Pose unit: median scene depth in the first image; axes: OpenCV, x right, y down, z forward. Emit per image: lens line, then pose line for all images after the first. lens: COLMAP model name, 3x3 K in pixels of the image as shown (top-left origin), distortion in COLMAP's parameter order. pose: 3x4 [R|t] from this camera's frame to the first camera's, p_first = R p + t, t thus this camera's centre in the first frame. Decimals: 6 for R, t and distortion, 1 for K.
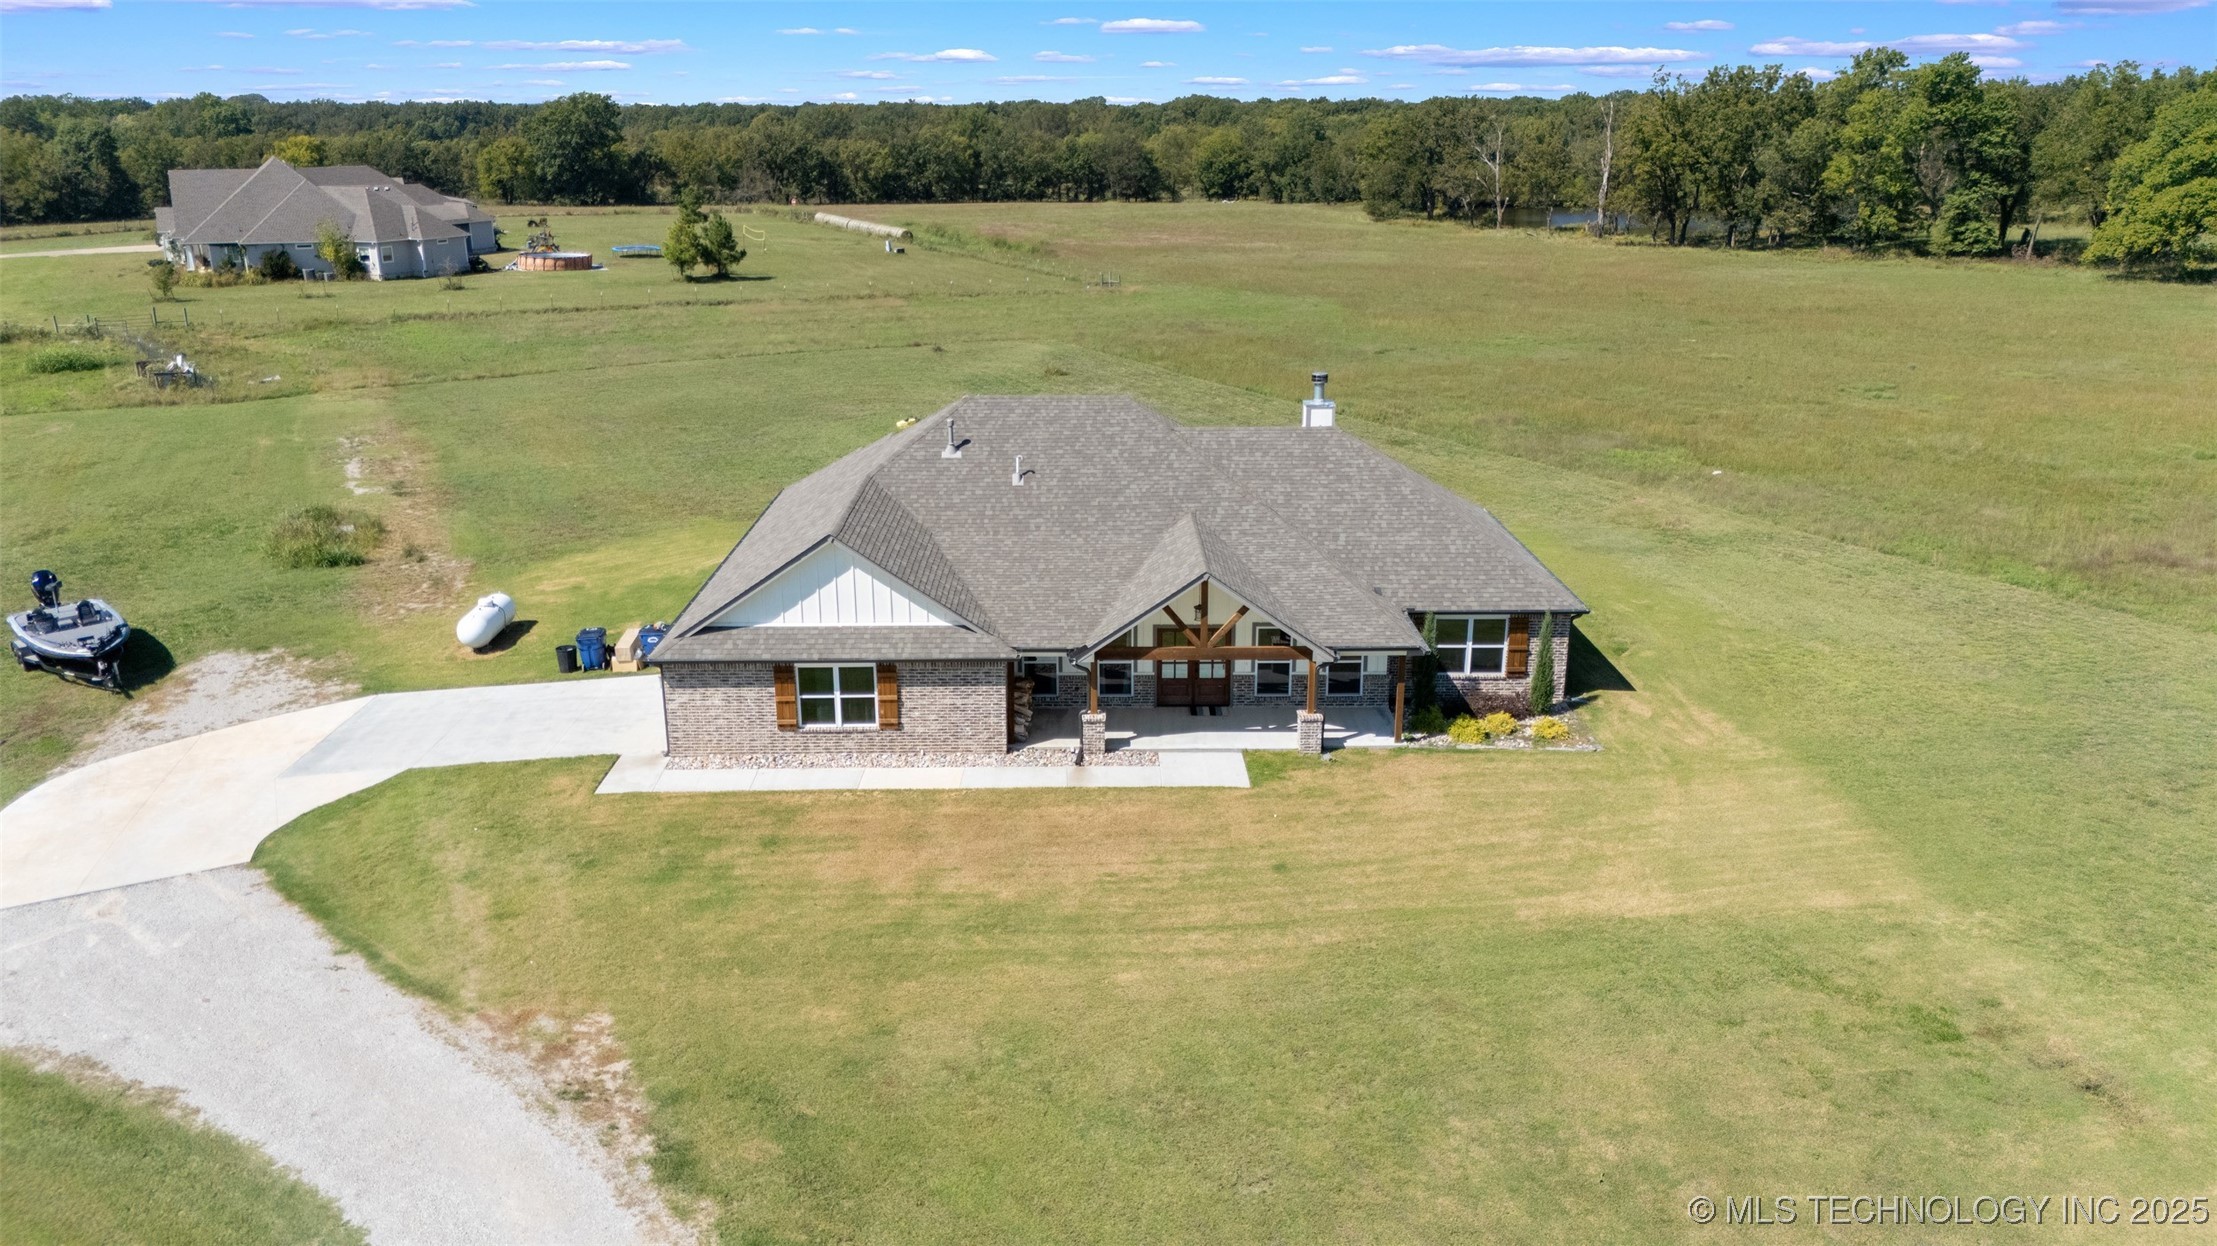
lens RADIAL K [[1581.0, 0, 1093.9], [0, 1581.0, 621.5], [0, 0, 1]] dist [0.055900, -0.060387]
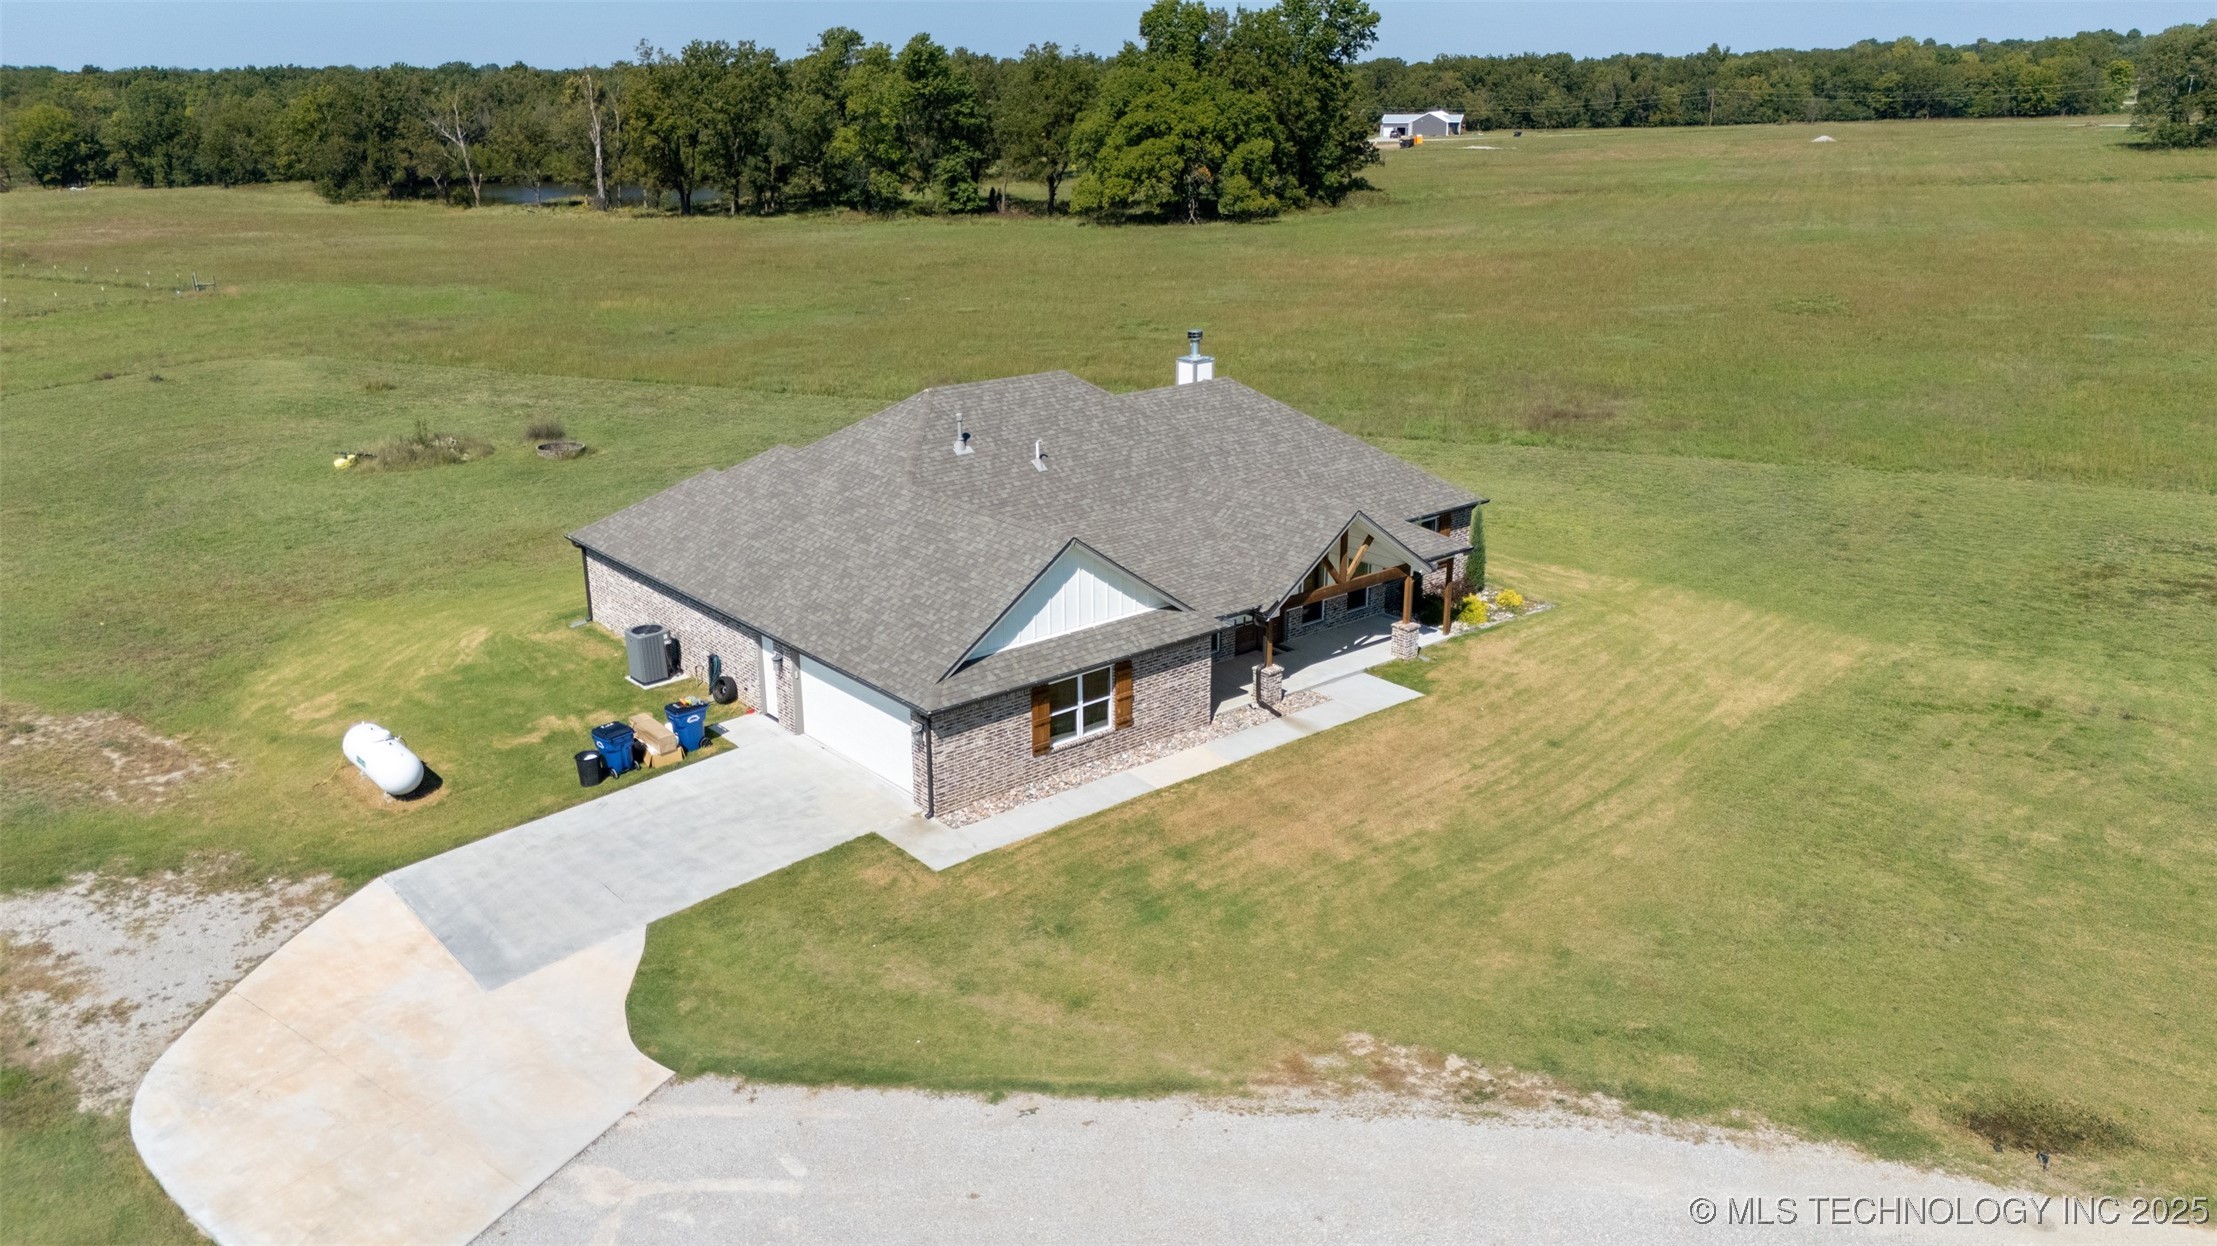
lens RADIAL K [[1581.0, 0, 1093.9], [0, 1581.0, 621.5], [0, 0, 1]] dist [0.055900, -0.060387]
pose [[0.784845, -0.201122, 0.586147, -0.558102], [0.192052, 0.978240, 0.078503, -0.059745], [-0.589181, 0.050958, 0.806392, 0.183607]]
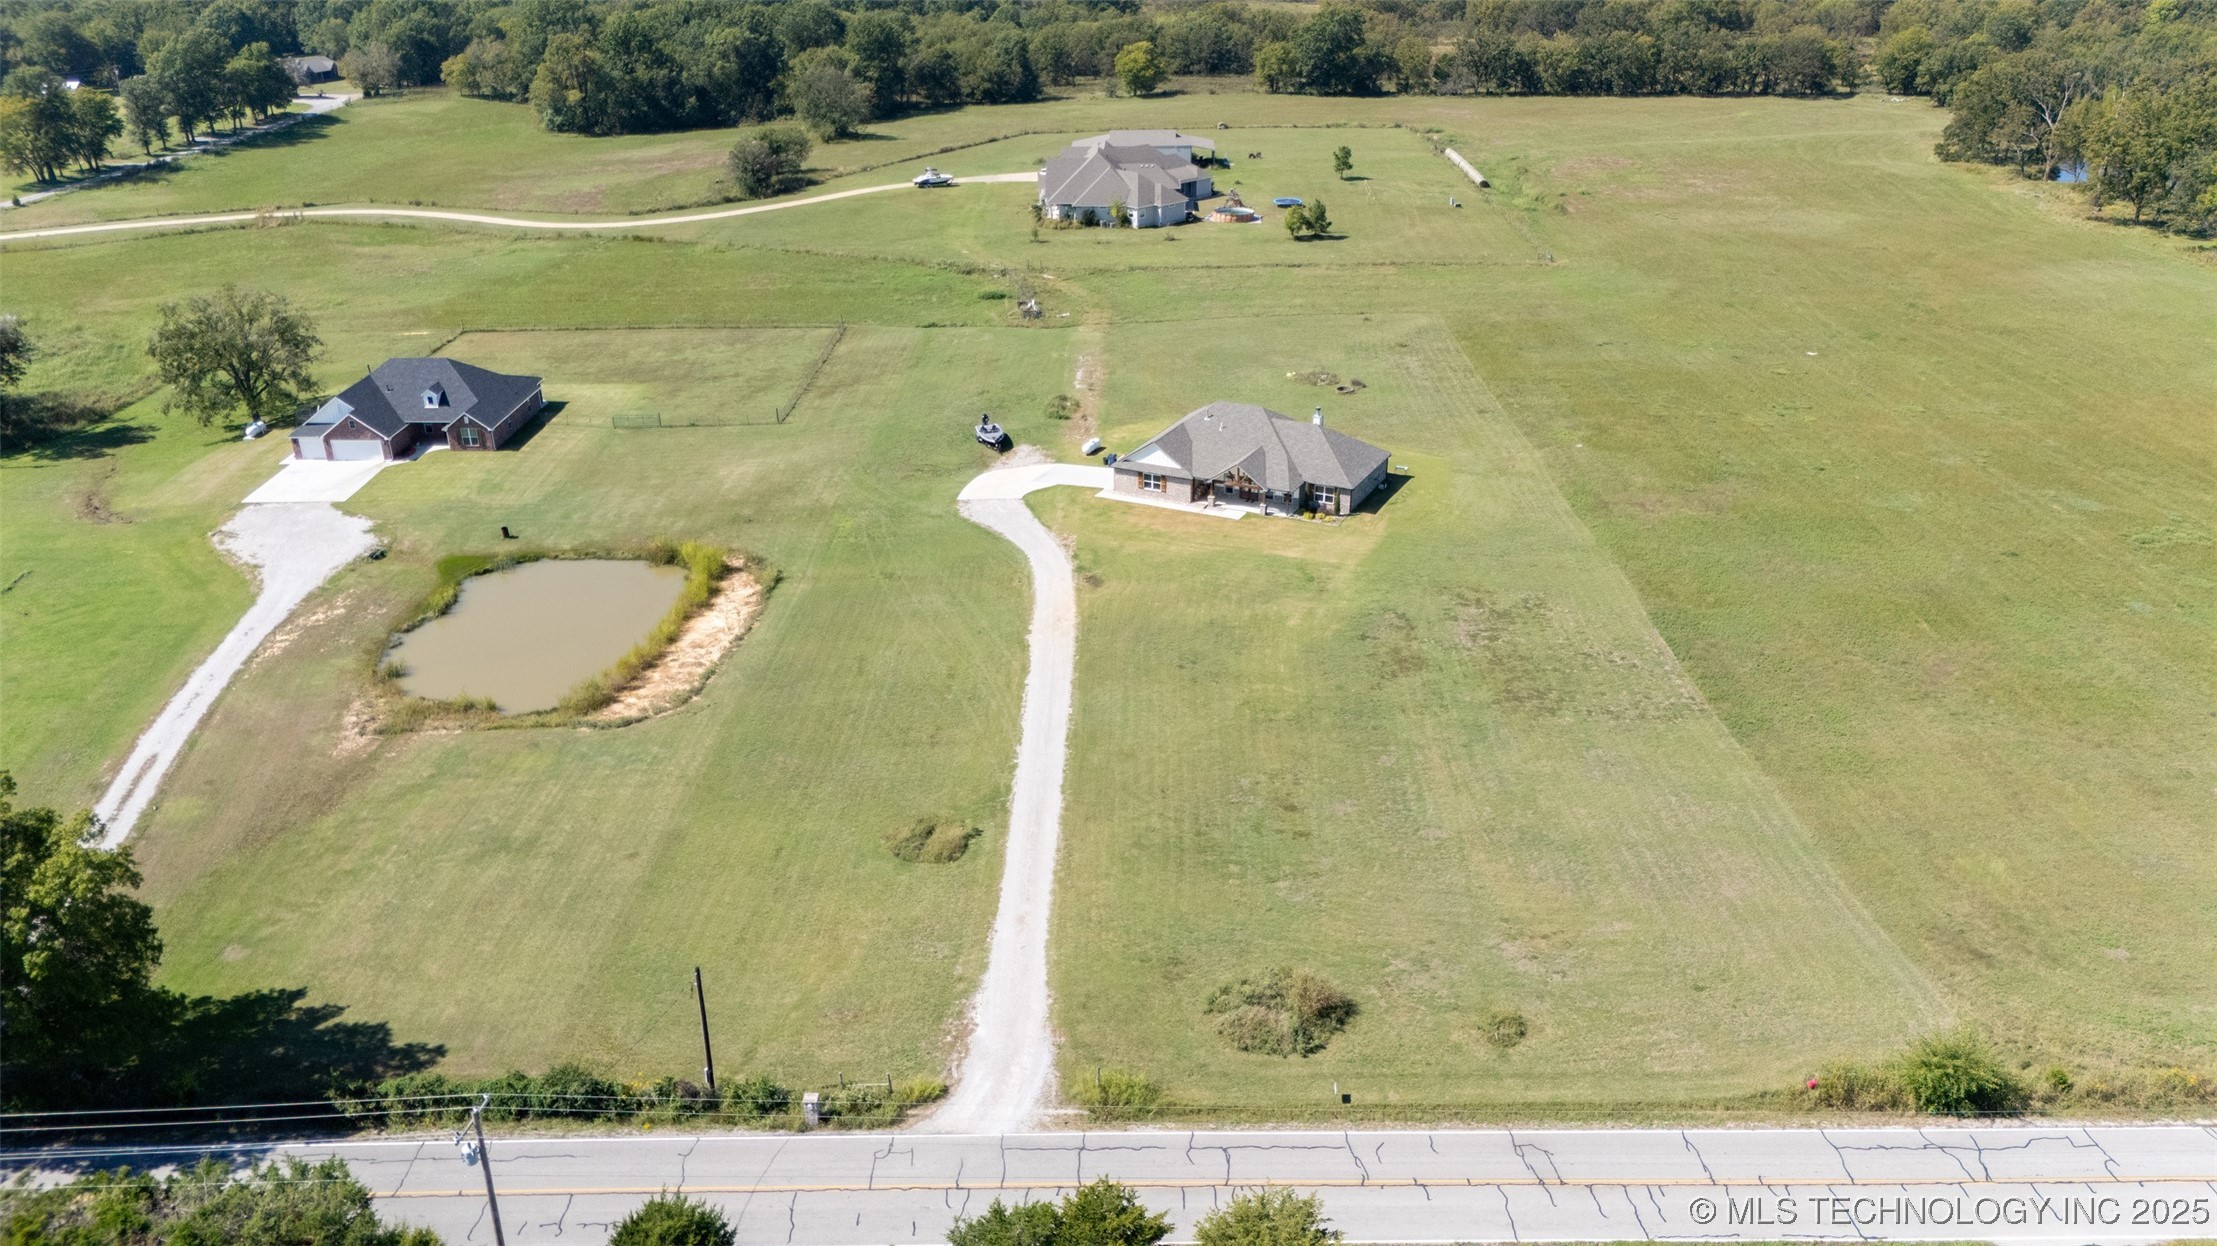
lens RADIAL K [[1581.0, 0, 1093.9], [0, 1581.0, 621.5], [0, 0, 1]] dist [0.055900, -0.060387]
pose [[0.879636, 0.188160, -0.436848, 1.208969], [-0.128125, 0.978214, 0.163346, -0.191648], [0.458066, -0.087714, 0.884580, -2.091847]]
